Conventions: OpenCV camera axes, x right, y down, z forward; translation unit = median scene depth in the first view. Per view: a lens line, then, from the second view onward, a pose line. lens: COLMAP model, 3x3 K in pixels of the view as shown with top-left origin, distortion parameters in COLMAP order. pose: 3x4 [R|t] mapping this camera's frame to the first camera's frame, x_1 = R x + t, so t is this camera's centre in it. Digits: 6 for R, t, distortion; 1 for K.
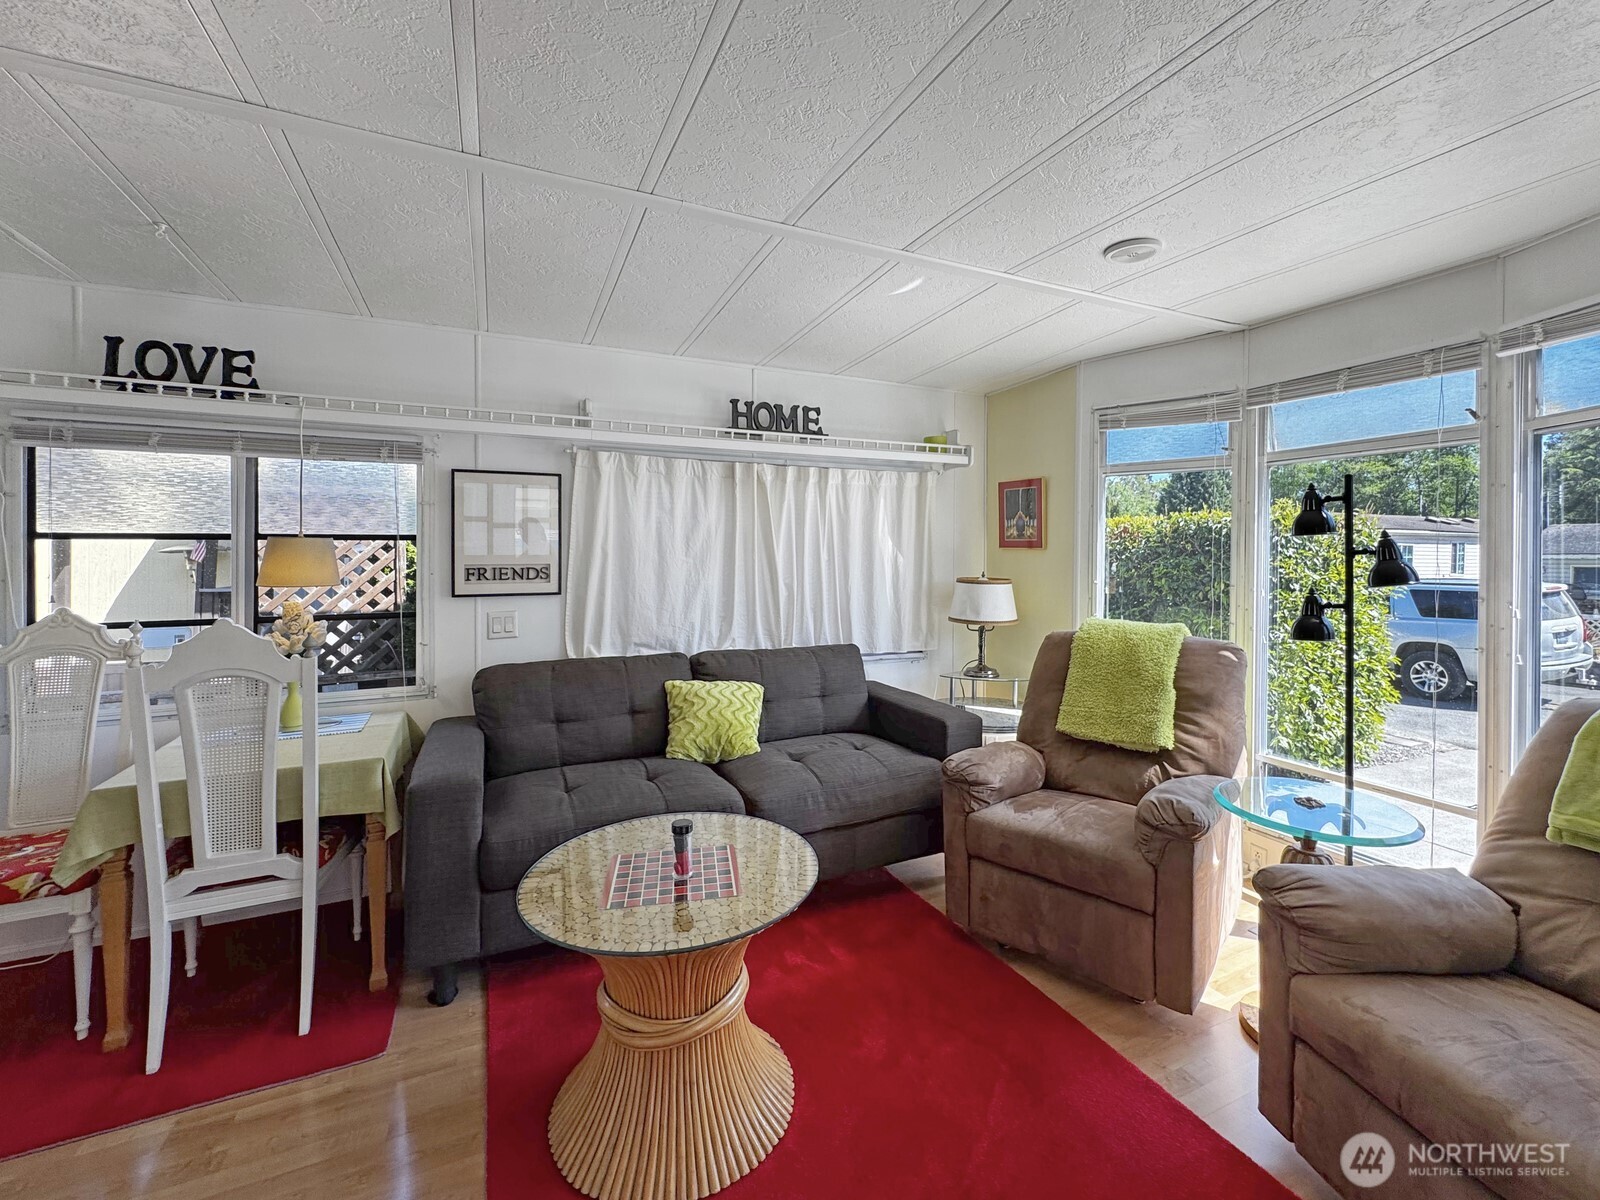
lens RADIAL K [[666.9, 0, 826.1], [0, 666.9, 552.4], [0, 0, 1]] dist [0.000595, -0.000536]
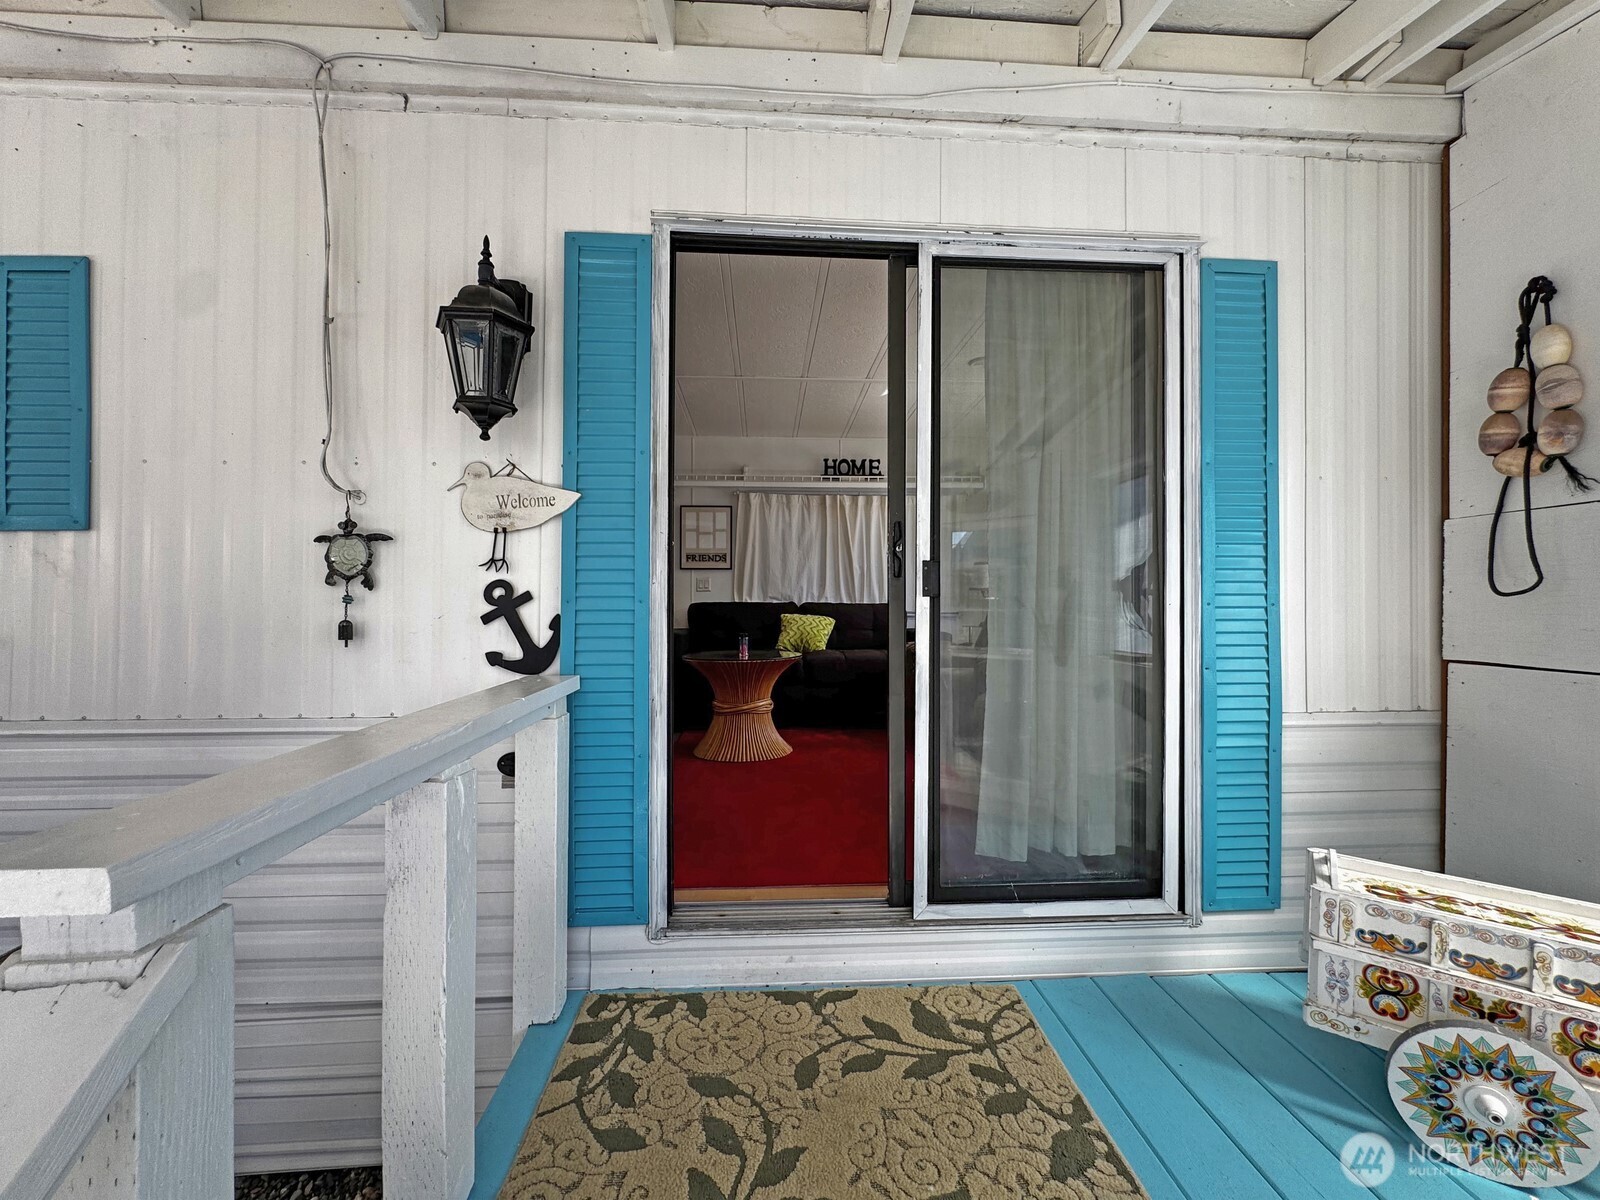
lens RADIAL K [[639.7, 0, 803.5], [0, 639.7, 599.0], [0, 0, 1]] dist [-0.002487, 0.000558]
pose [[0.923062, -0.005452, -0.384612, 0.537548], [0.001200, 0.999936, -0.011293, 0.184000], [0.384649, 0.009963, 0.923009, -0.659213]]
